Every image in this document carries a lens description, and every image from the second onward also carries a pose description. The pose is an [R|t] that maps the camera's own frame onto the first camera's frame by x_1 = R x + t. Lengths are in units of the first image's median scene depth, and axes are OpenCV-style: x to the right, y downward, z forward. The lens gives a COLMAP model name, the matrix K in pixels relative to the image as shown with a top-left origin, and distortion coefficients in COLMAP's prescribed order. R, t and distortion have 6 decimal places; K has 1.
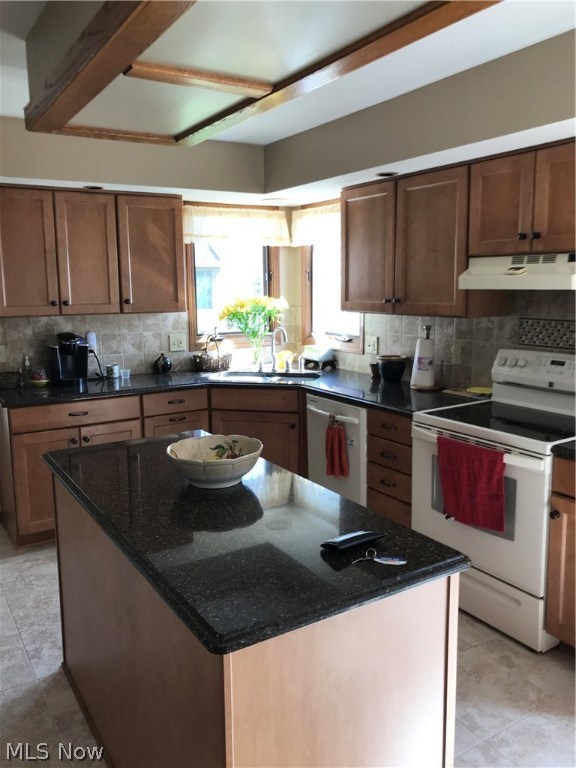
lens RADIAL K [[625.5, 0, 290.6], [0, 625.5, 381.6], [0, 0, 1]] dist [-0.000449, -0.016633]
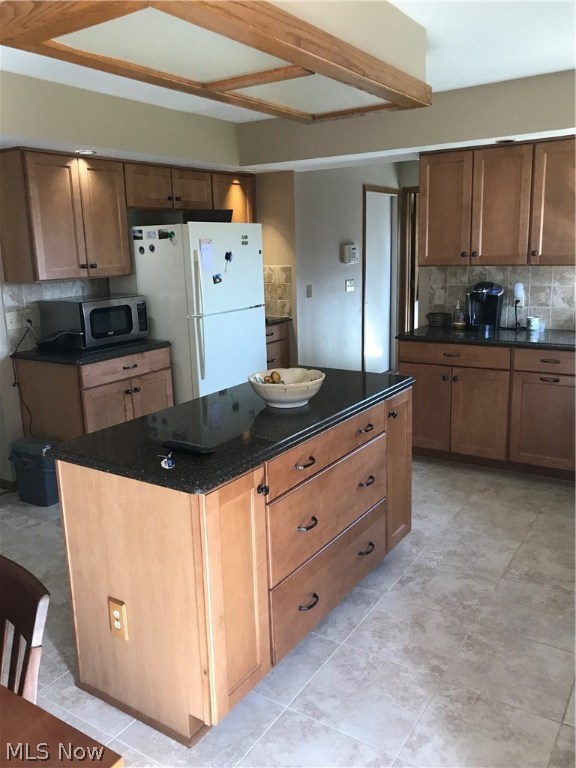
lens RADIAL K [[625.5, 0, 291.2], [0, 625.5, 382.6], [0, 0, 1]] dist [-0.000449, -0.016633]
pose [[0.414791, 0.196796, -0.888380, 0.495213], [-0.118849, 0.979685, 0.161530, -0.042135], [0.902121, 0.038582, 0.429754, 0.239599]]
